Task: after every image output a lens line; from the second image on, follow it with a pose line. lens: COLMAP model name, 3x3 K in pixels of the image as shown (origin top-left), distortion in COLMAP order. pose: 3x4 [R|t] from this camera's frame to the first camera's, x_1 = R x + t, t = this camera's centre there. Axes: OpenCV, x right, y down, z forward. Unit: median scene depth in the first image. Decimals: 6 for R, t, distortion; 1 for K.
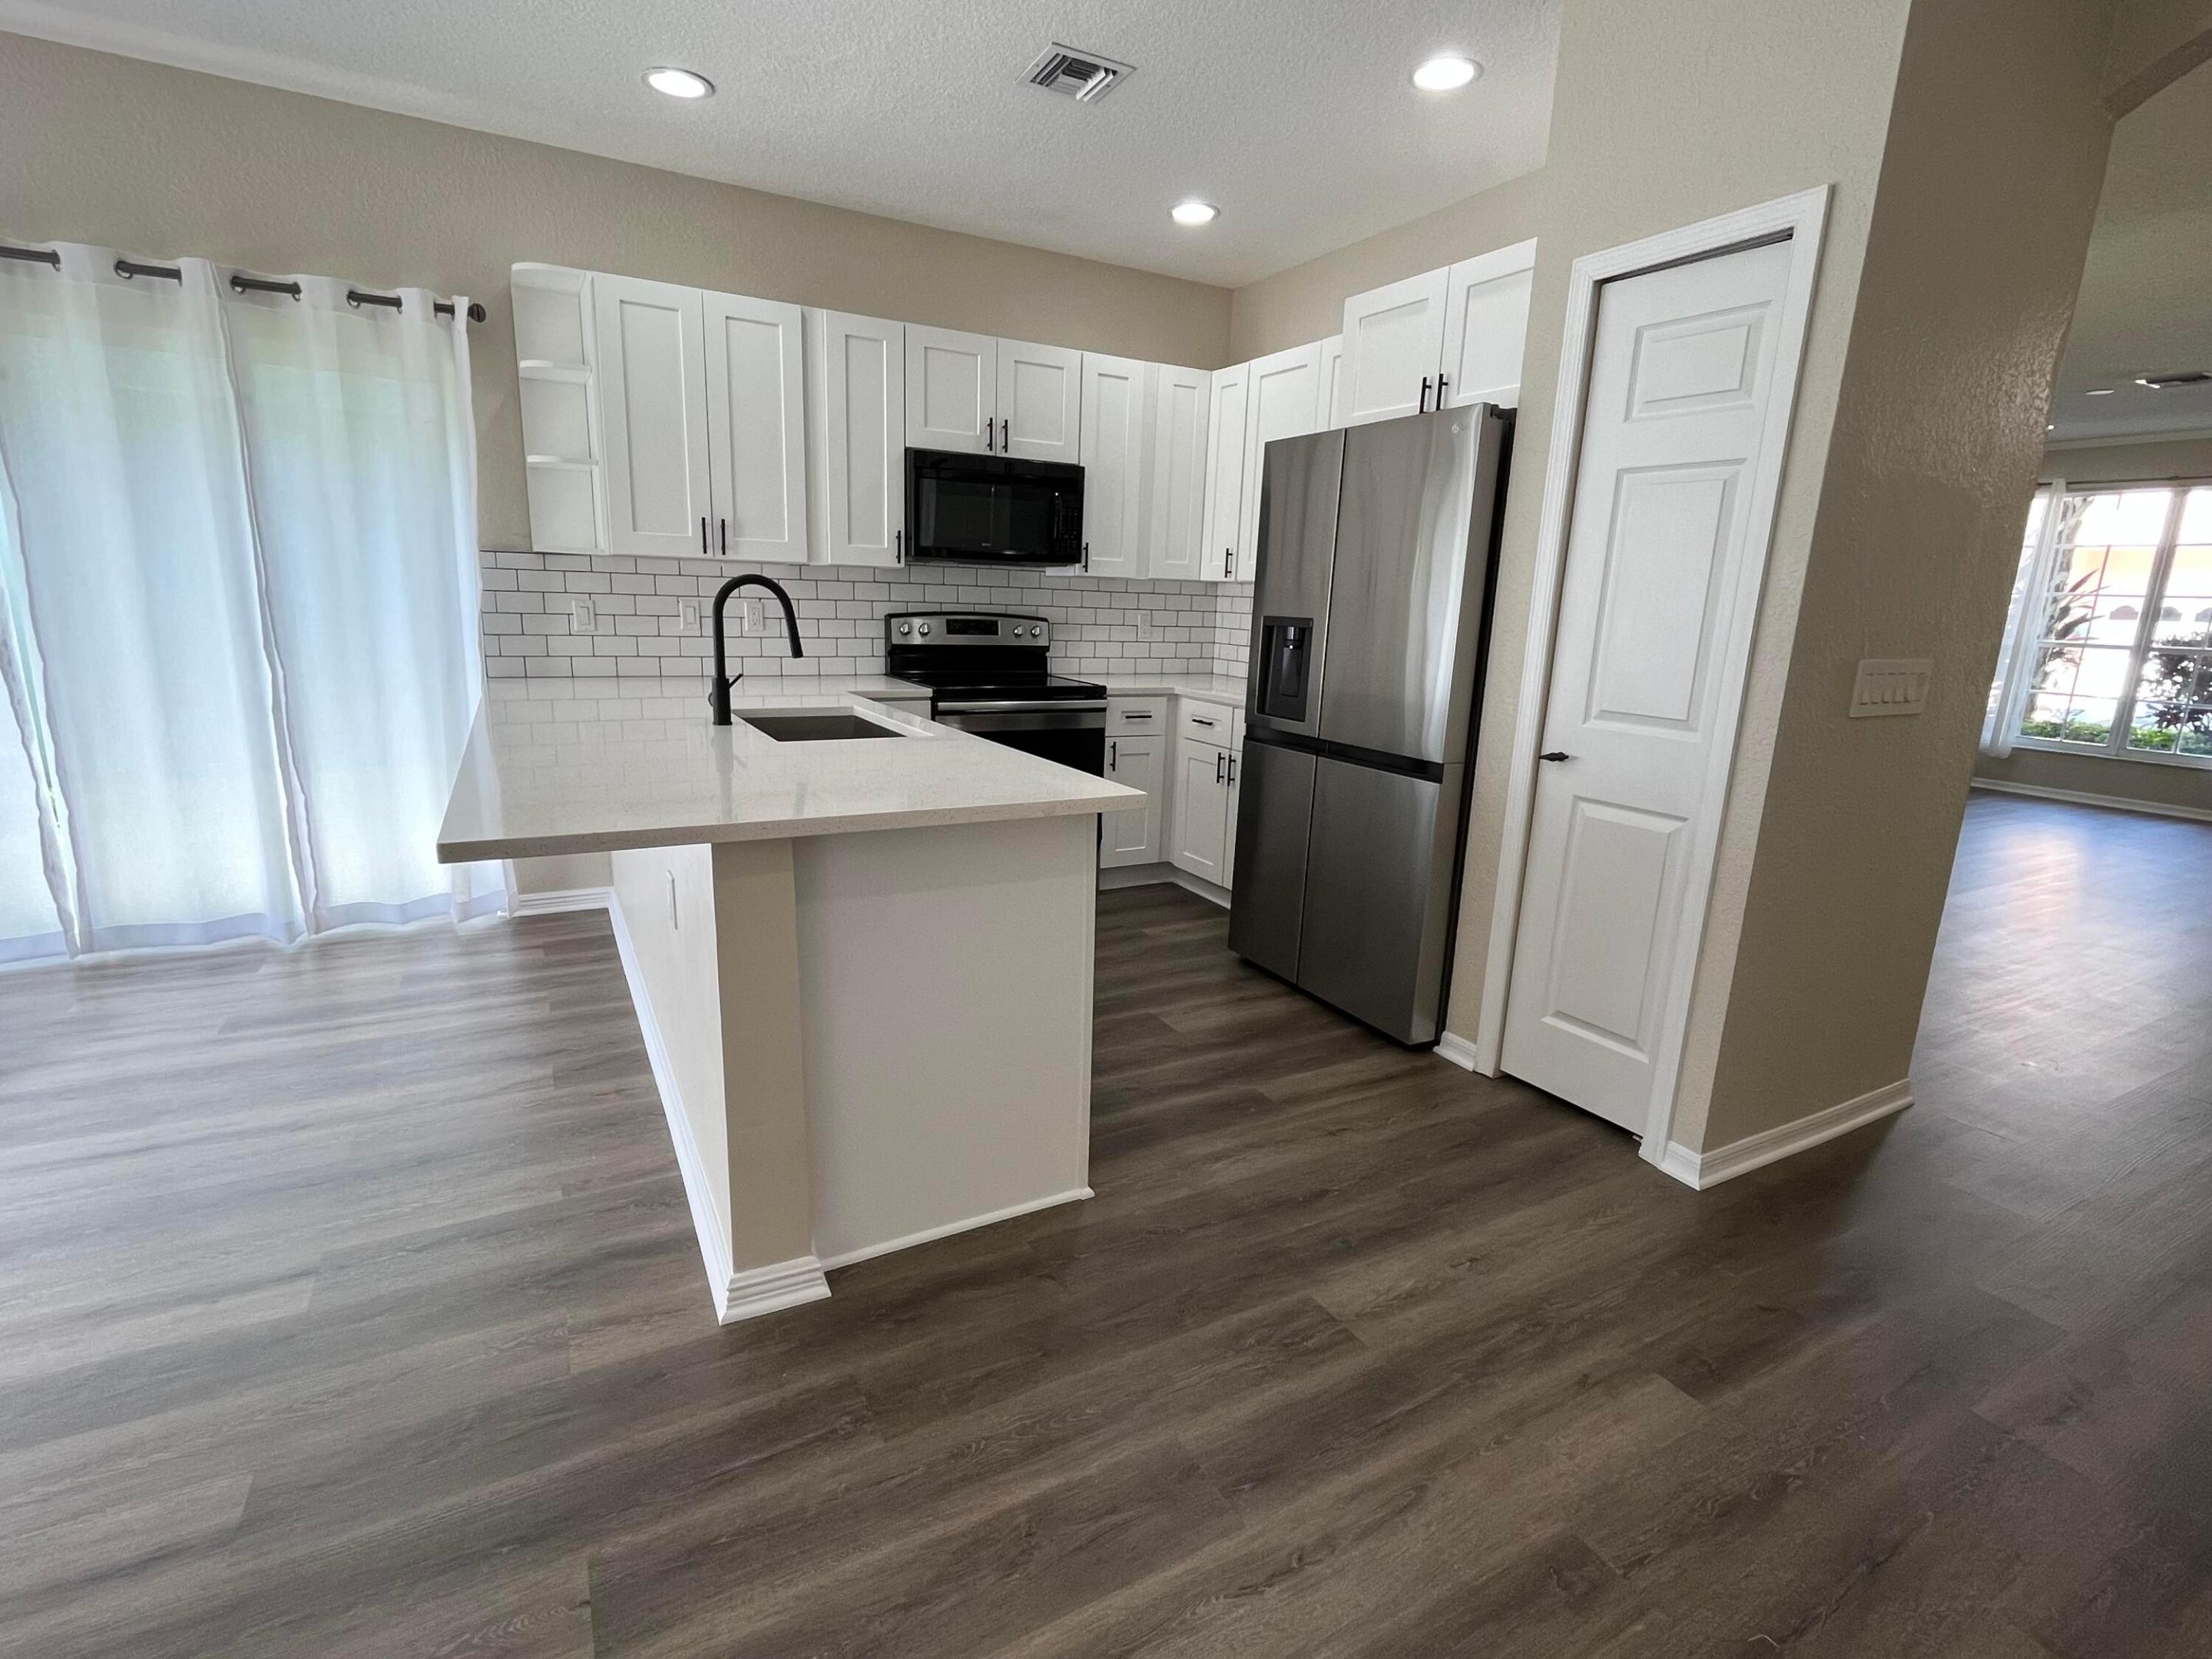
lens RADIAL K [[1037.7, 0, 1101.3], [0, 1037.7, 823.2], [0, 0, 1]] dist [0.003679, -0.000974]
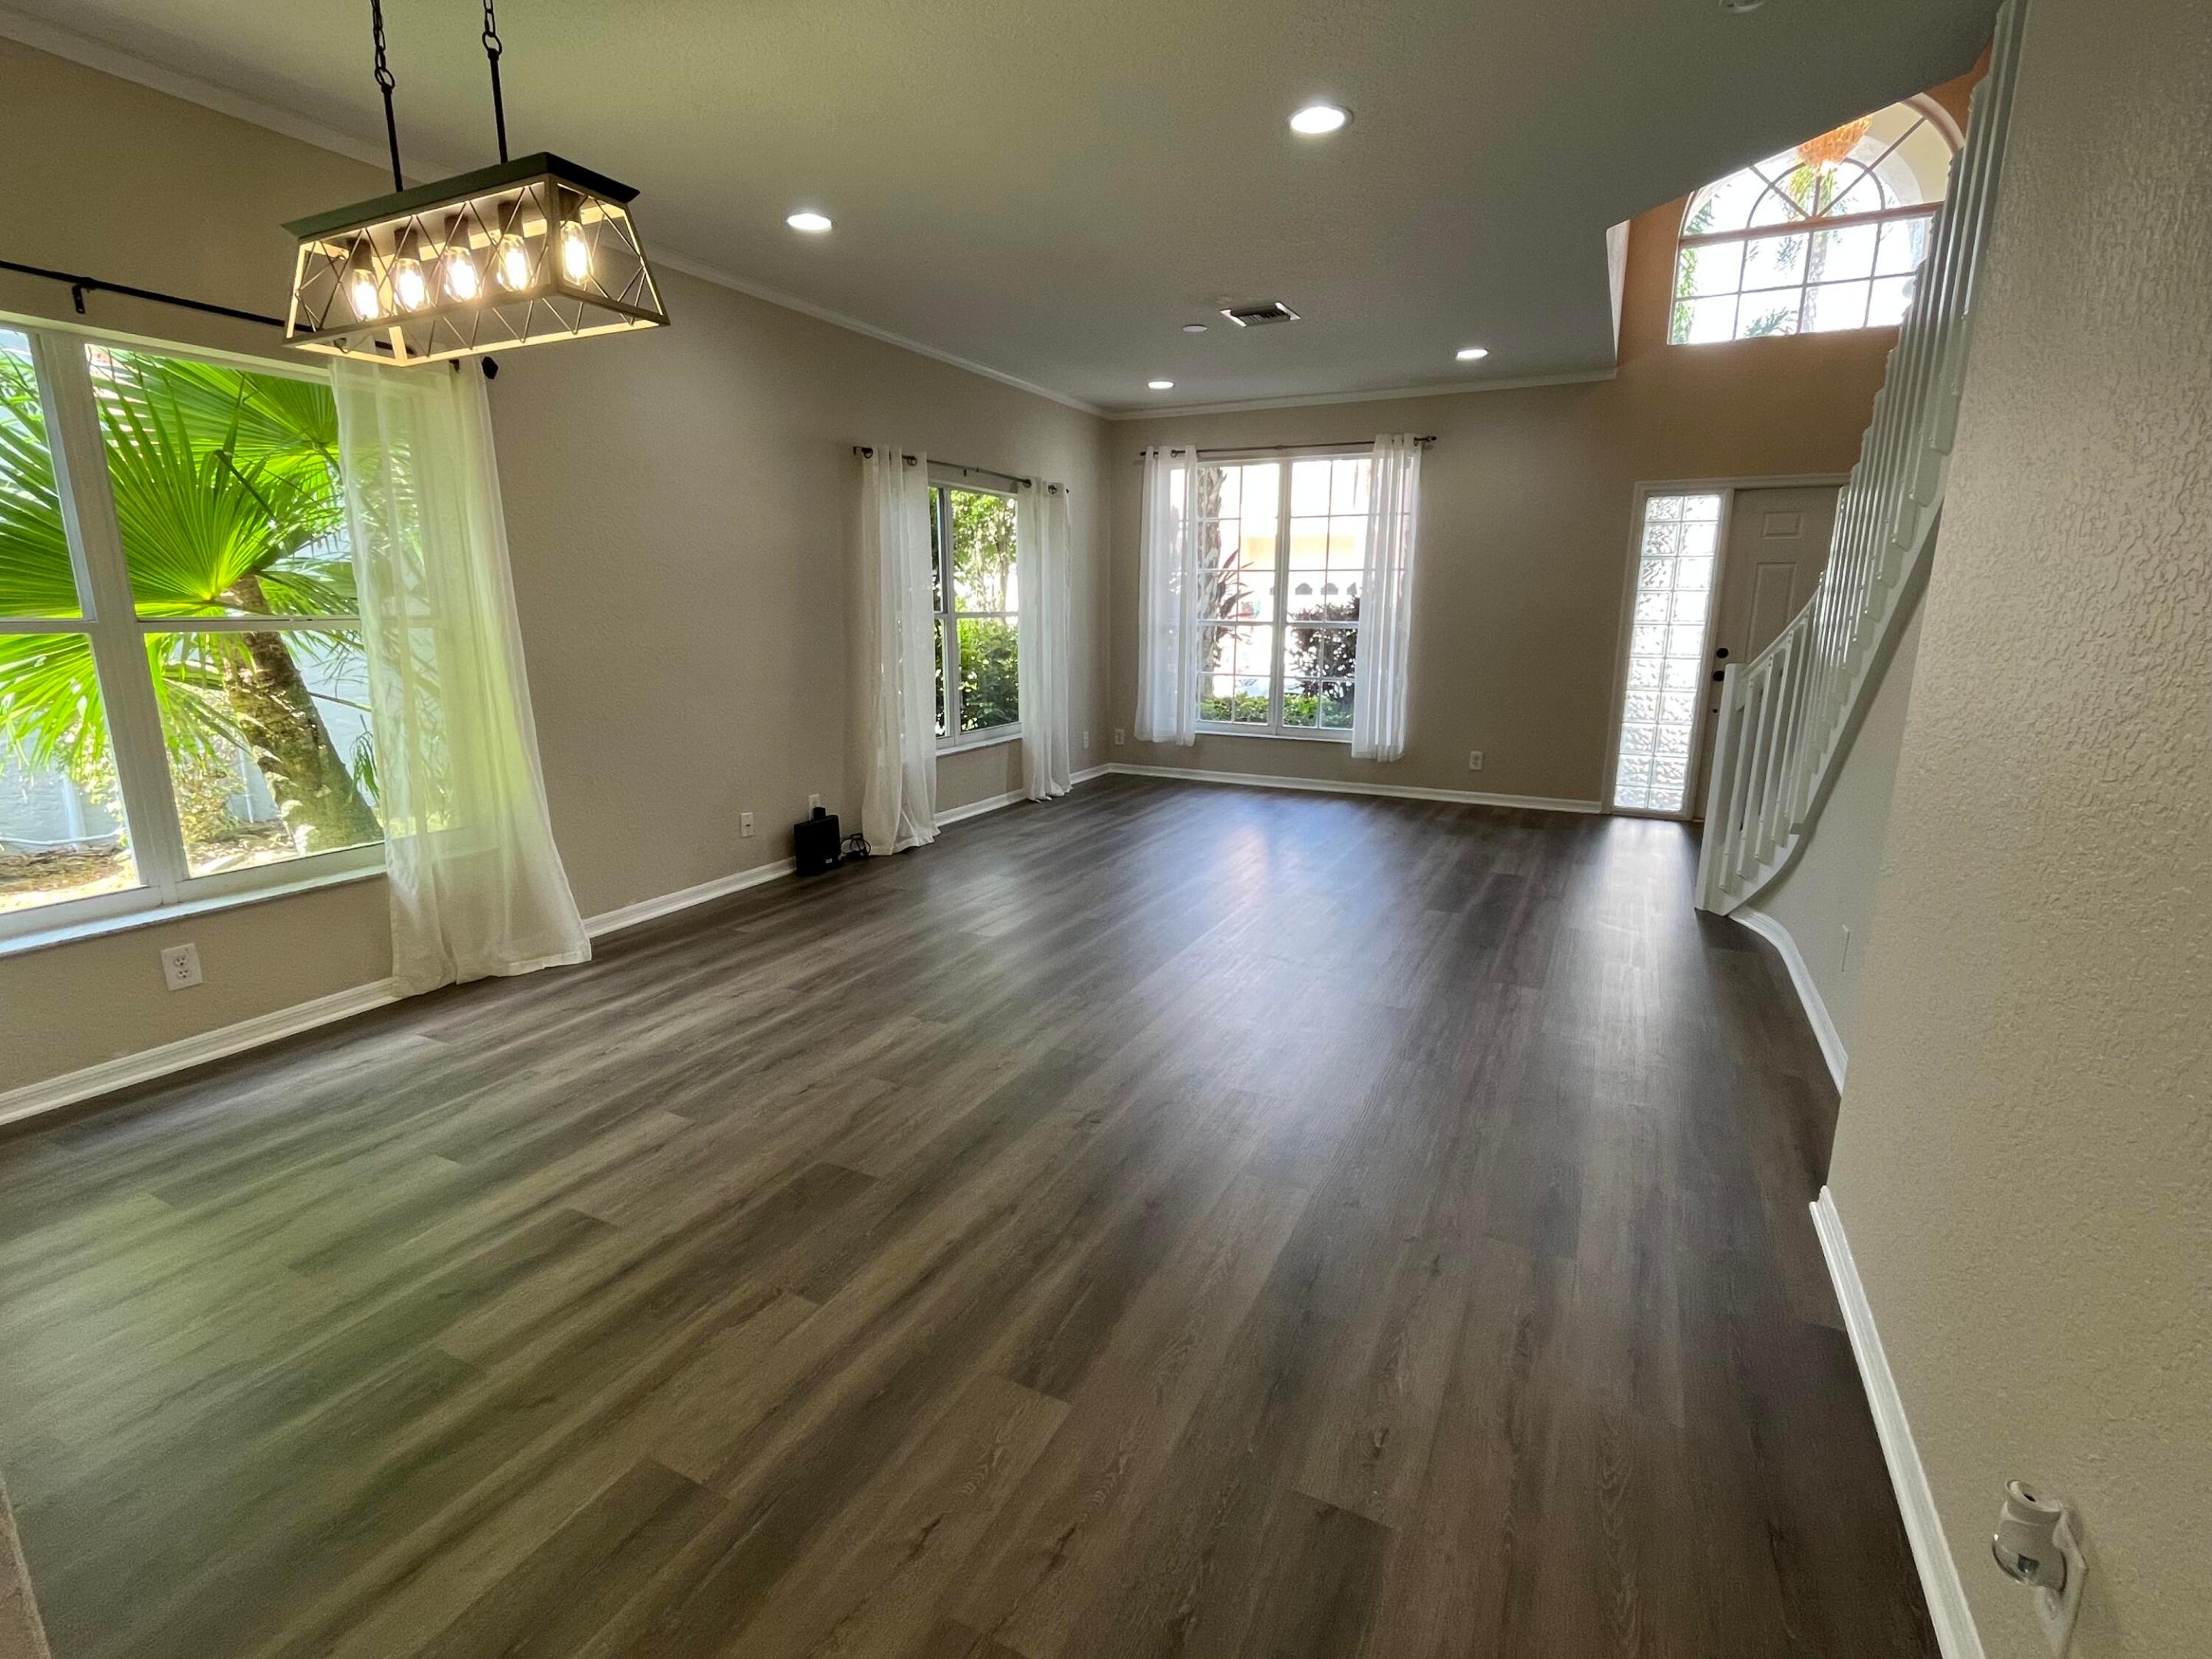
lens RADIAL K [[1037.7, 0, 1105.6], [0, 1037.7, 833.8], [0, 0, 1]] dist [0.003679, -0.000974]
pose [[0.825669, -0.157015, 0.541865, 0.261144], [0.151080, 0.986947, 0.055777, -0.044187], [-0.543550, 0.035812, 0.838613, 0.237255]]
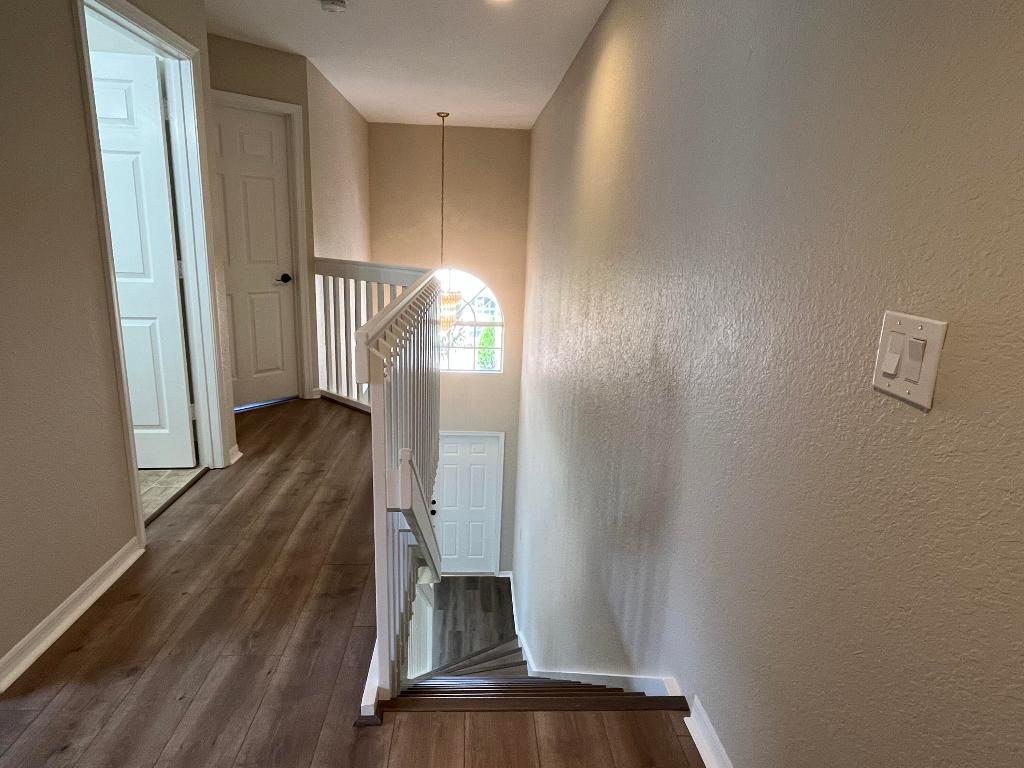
lens RADIAL K [[604.5, 0, 510.8], [0, 604.5, 382.9], [0, 0, 1]] dist [-0.000734, -0.000093]
pose [[0.432721, -0.235612, 0.870195, -0.288471], [0.177883, 0.968583, 0.173796, 0.045857], [-0.883804, 0.079588, 0.461038, -0.267978]]
